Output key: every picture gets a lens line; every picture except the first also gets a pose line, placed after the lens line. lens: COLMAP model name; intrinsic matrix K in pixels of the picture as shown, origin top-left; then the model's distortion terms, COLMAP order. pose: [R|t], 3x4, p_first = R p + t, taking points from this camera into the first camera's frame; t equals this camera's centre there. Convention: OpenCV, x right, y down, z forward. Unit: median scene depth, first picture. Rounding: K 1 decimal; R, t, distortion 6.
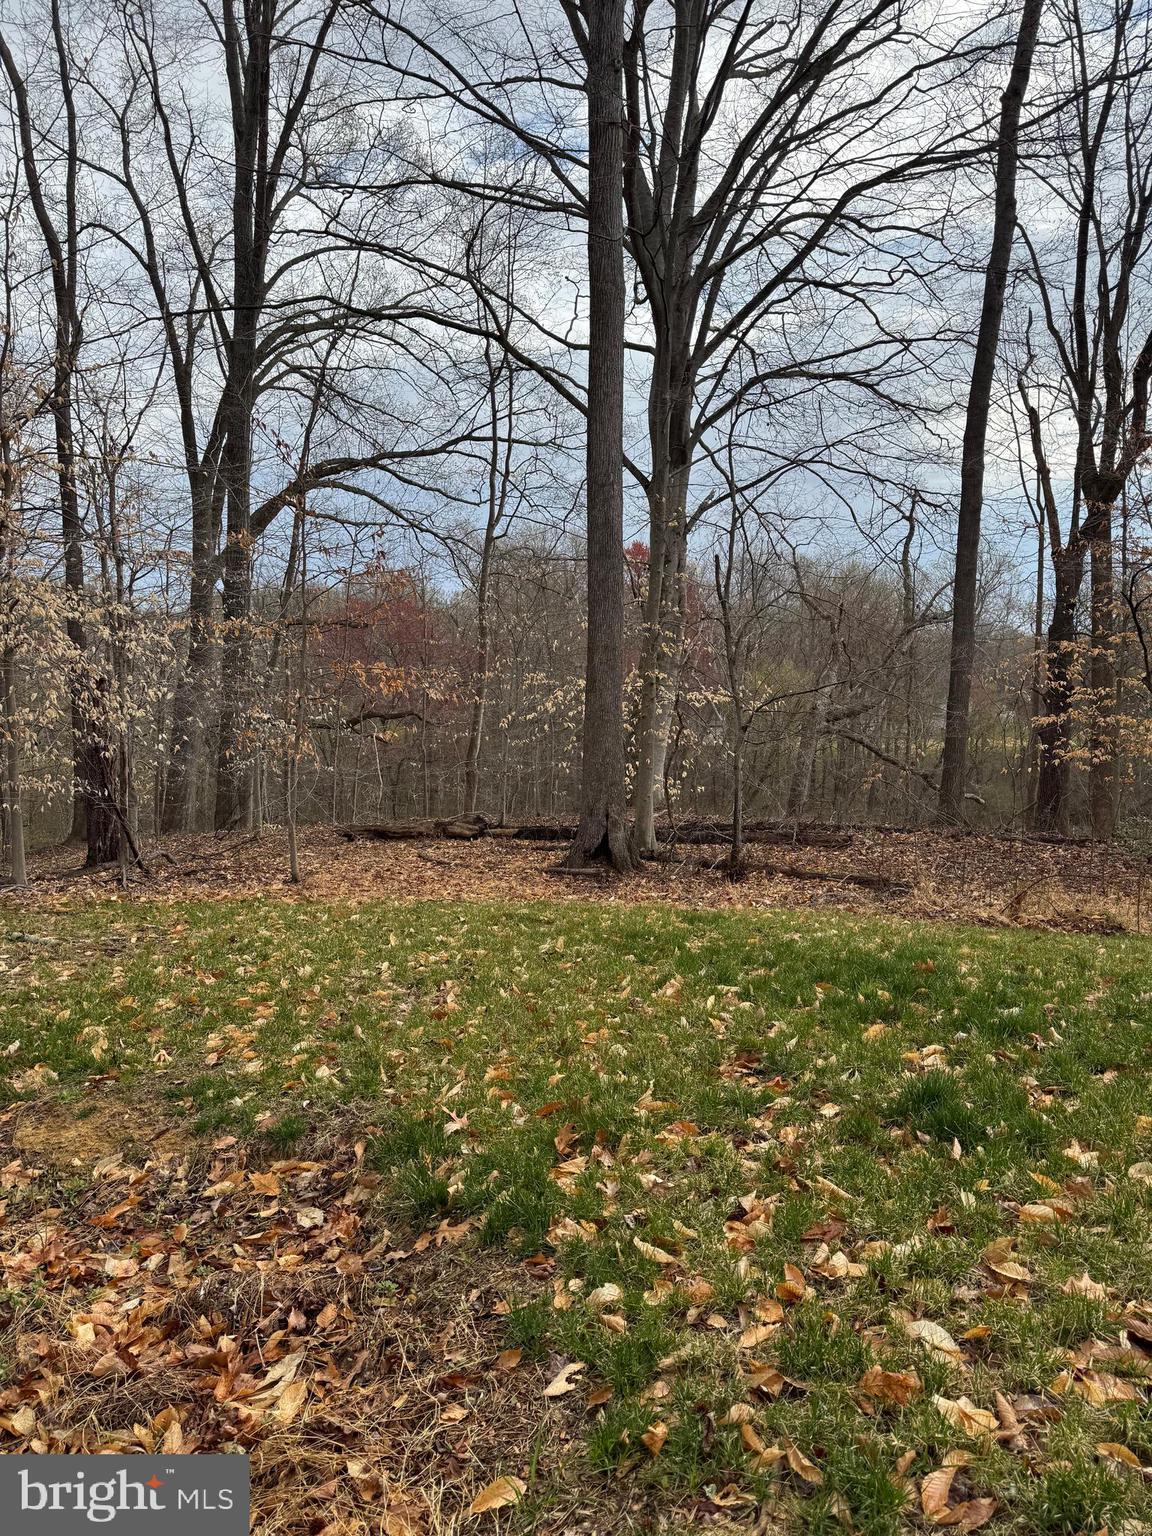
lens RADIAL K [[1088.9, 0, 568.7], [0, 1088.9, 767.2], [0, 0, 1]] dist [0.065561, -0.070367]
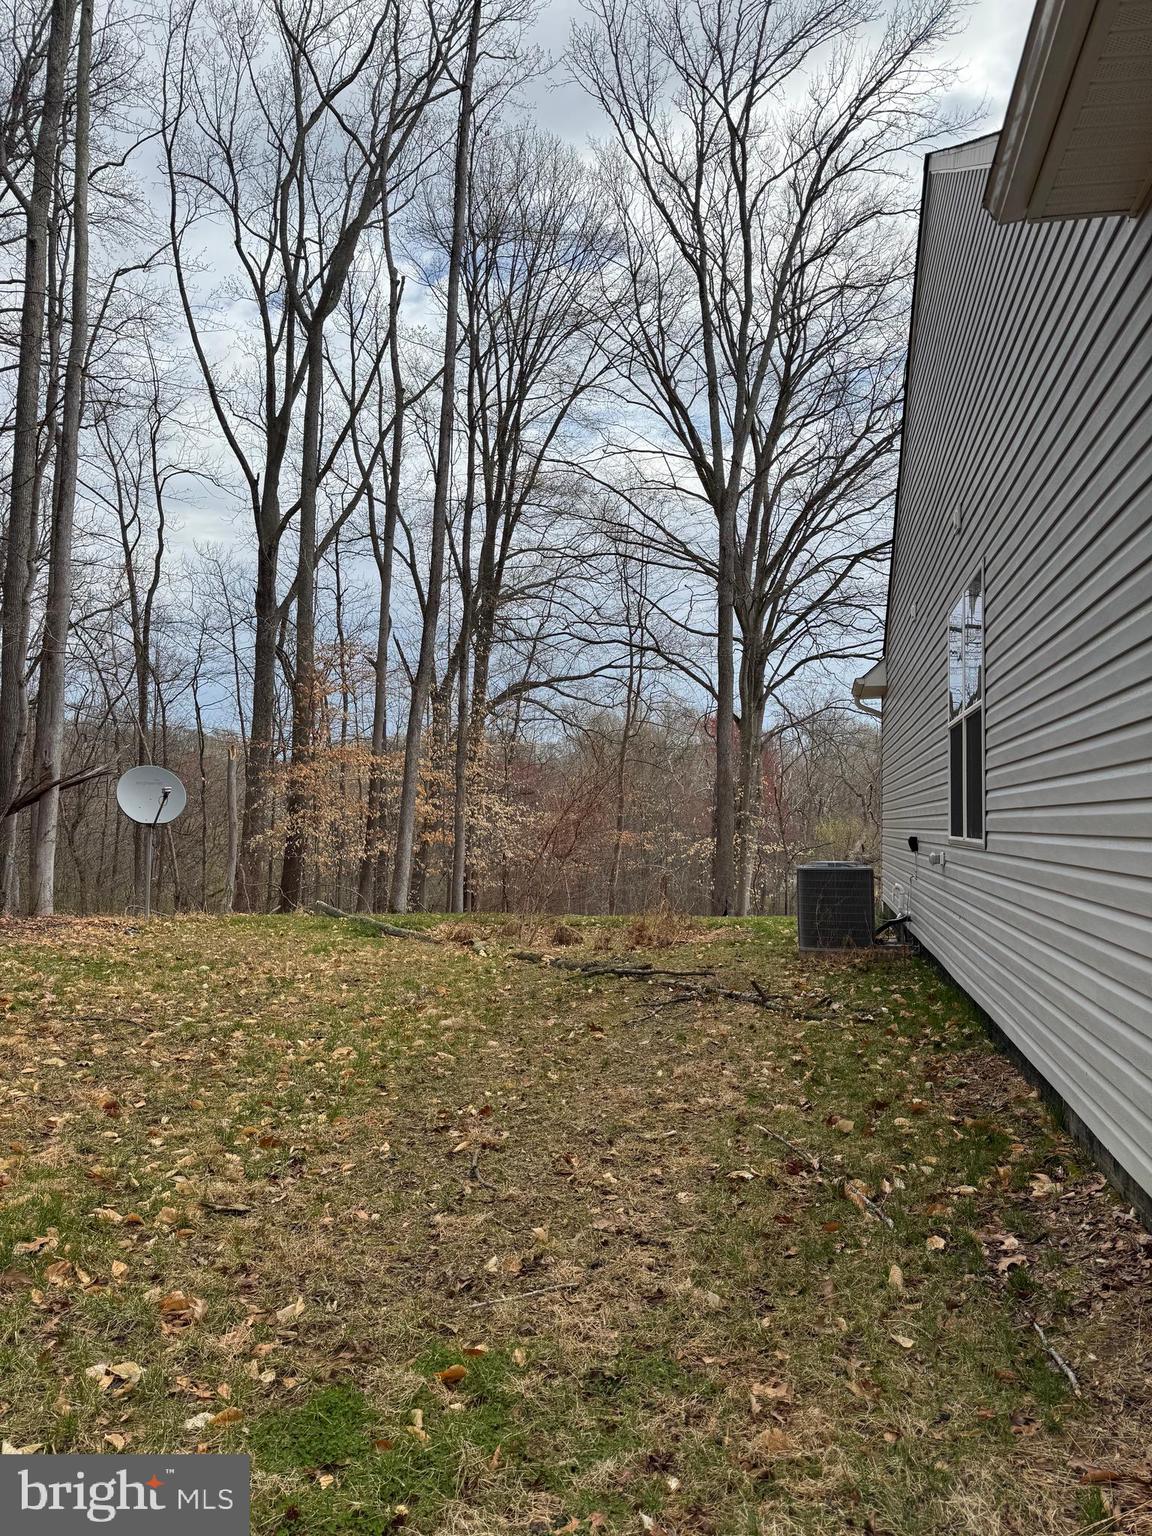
lens RADIAL K [[1088.9, 0, 568.7], [0, 1088.9, 767.2], [0, 0, 1]] dist [0.065561, -0.070367]
pose [[0.997087, 0.010238, -0.075582, -0.058470], [-0.020517, 0.990428, -0.136497, 0.042445], [0.073461, 0.137650, 0.987753, -0.622285]]
